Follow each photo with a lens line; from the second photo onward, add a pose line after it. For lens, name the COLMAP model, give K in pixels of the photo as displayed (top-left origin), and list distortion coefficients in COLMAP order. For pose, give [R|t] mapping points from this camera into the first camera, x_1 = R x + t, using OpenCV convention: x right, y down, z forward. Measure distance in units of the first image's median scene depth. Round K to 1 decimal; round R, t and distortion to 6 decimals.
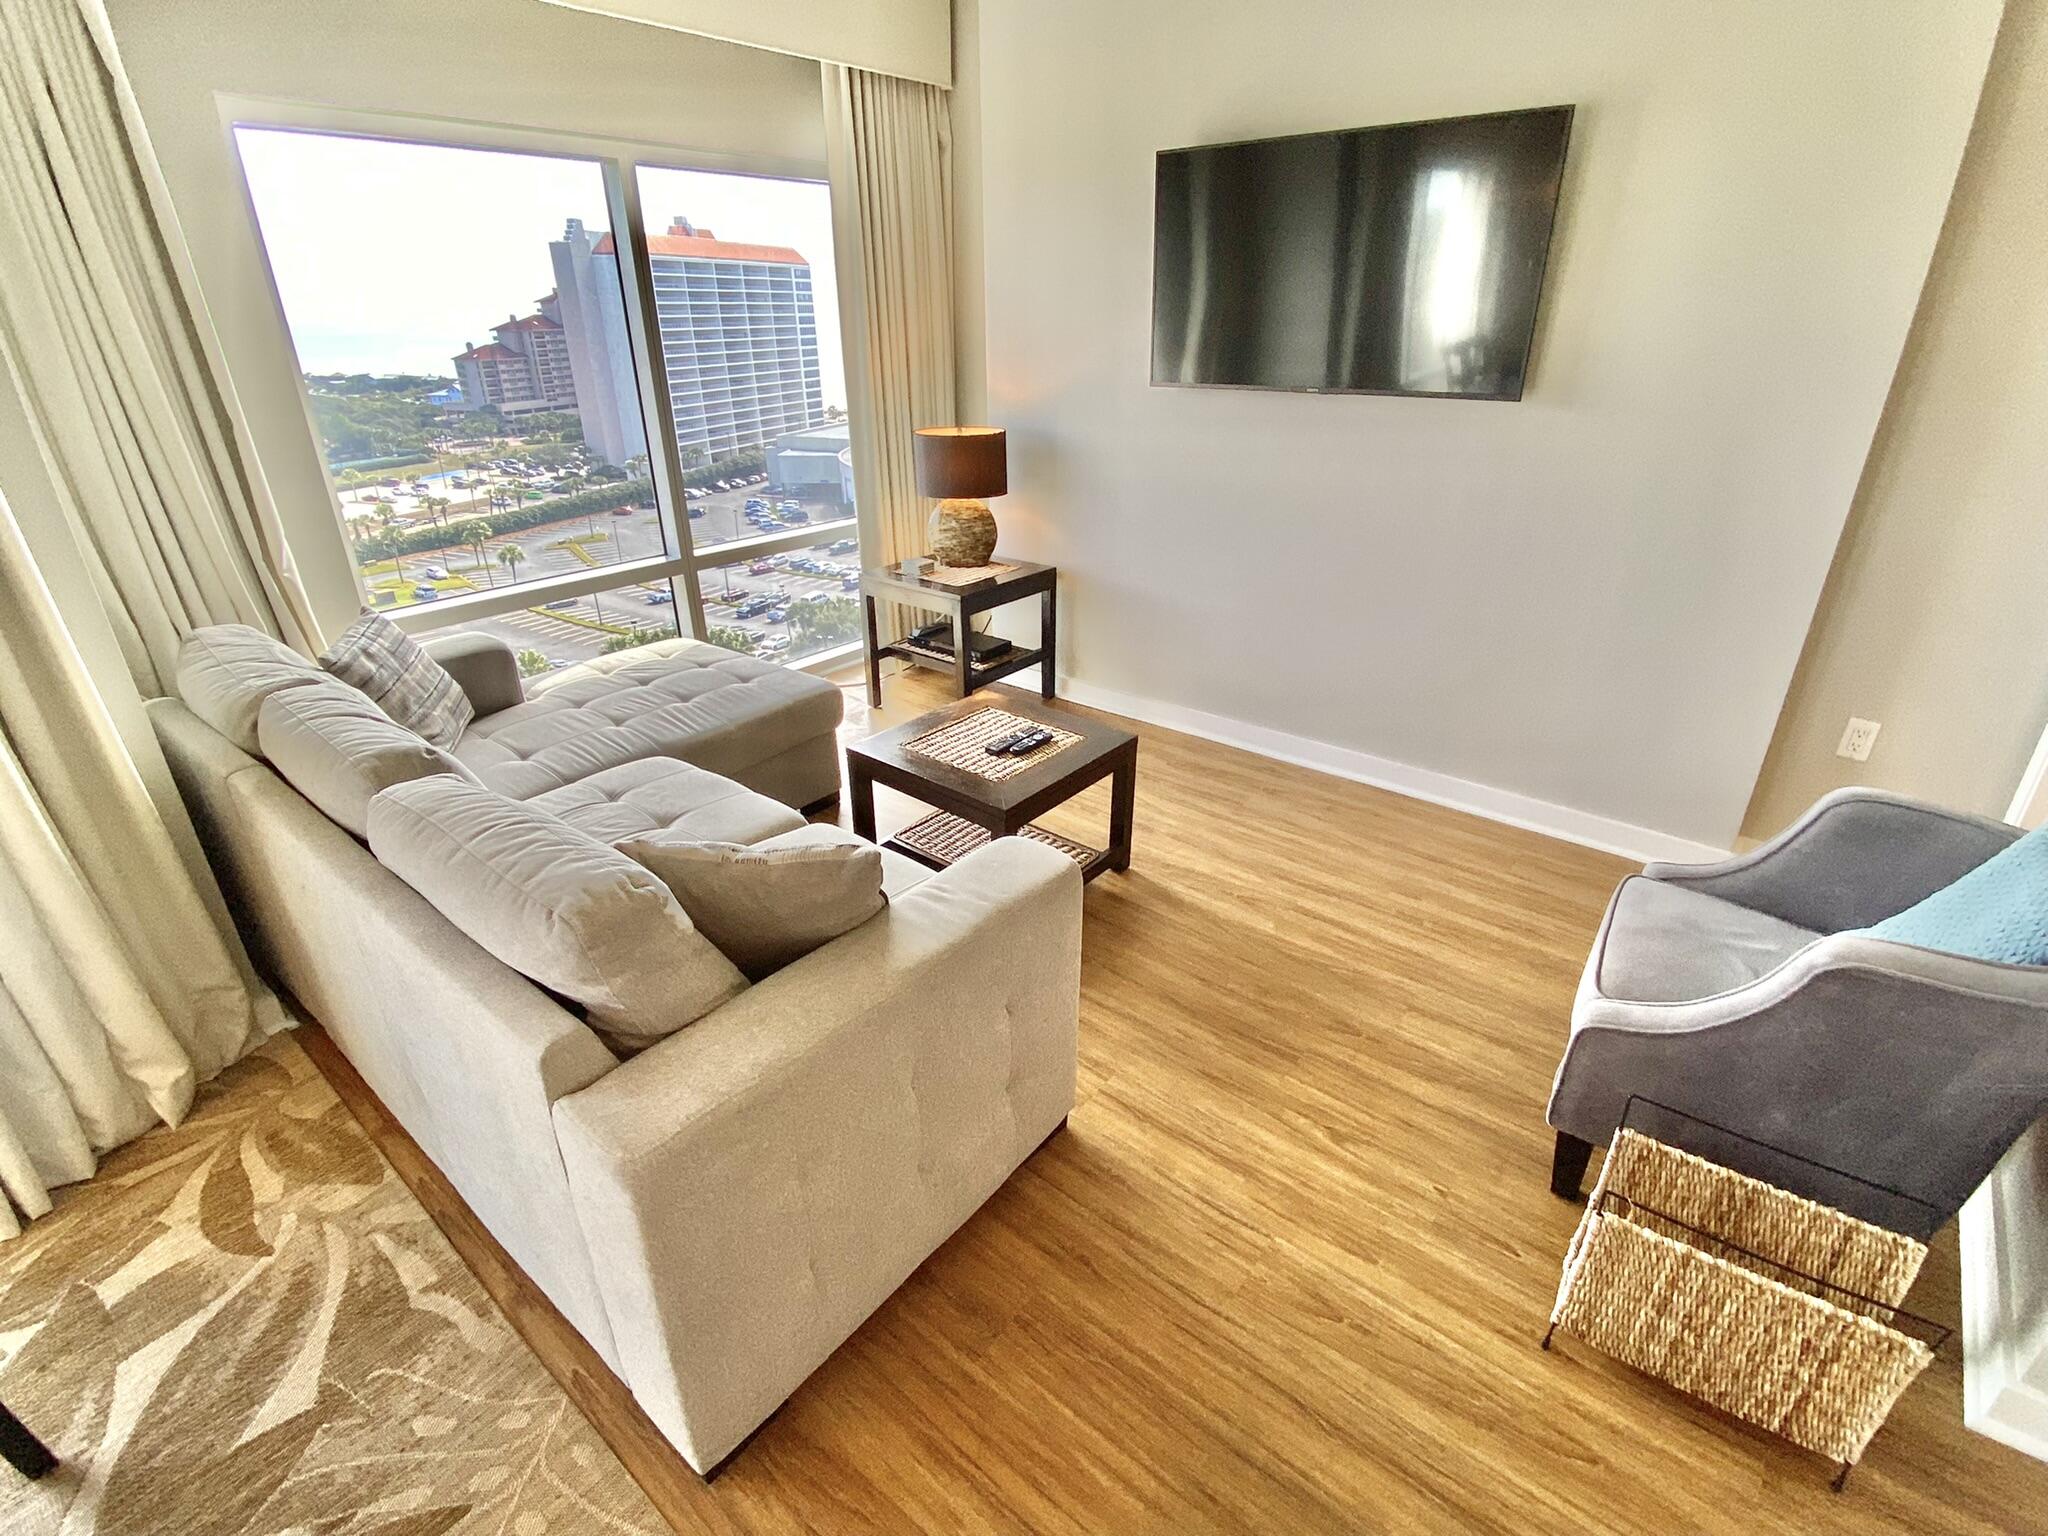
lens RADIAL K [[963.2, 0, 1022.9], [0, 963.2, 754.3], [0, 0, 1]] dist [0.033283, -0.045718]
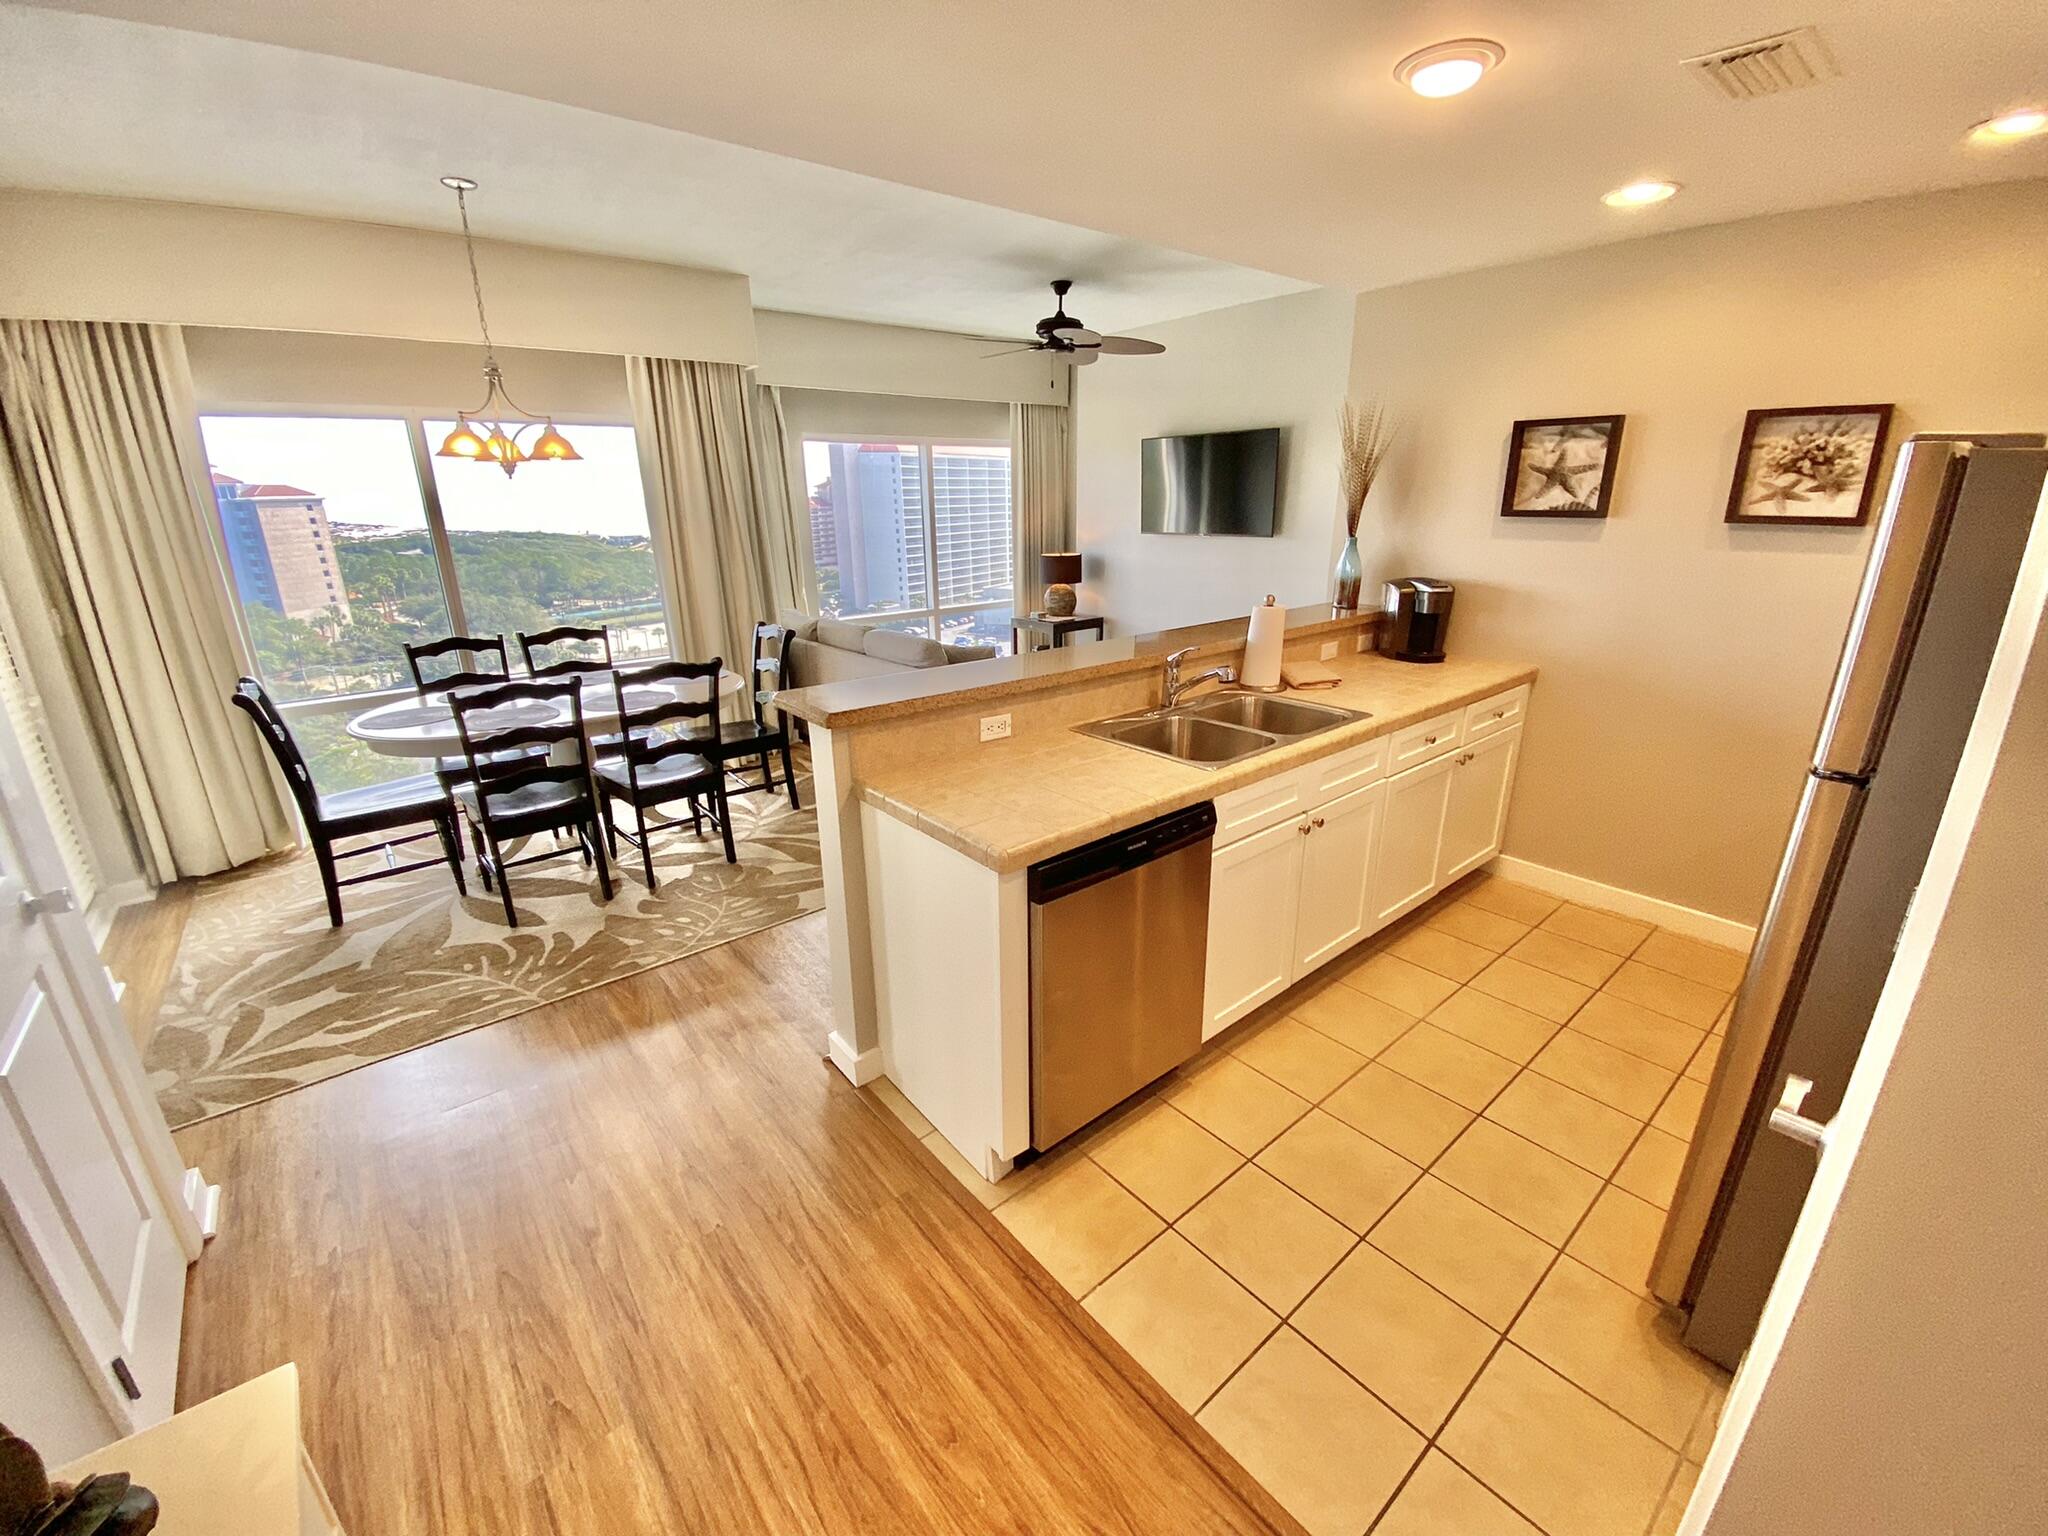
lens RADIAL K [[820.0, 0, 1018.0], [0, 820.0, 764.4], [0, 0, 1]] dist [0.020716, -0.021307]
pose [[0.980726, 0.051459, -0.188488, 0.203176], [-0.071599, 0.992240, -0.101649, 0.319637], [0.181795, 0.113185, 0.976801, -0.746330]]
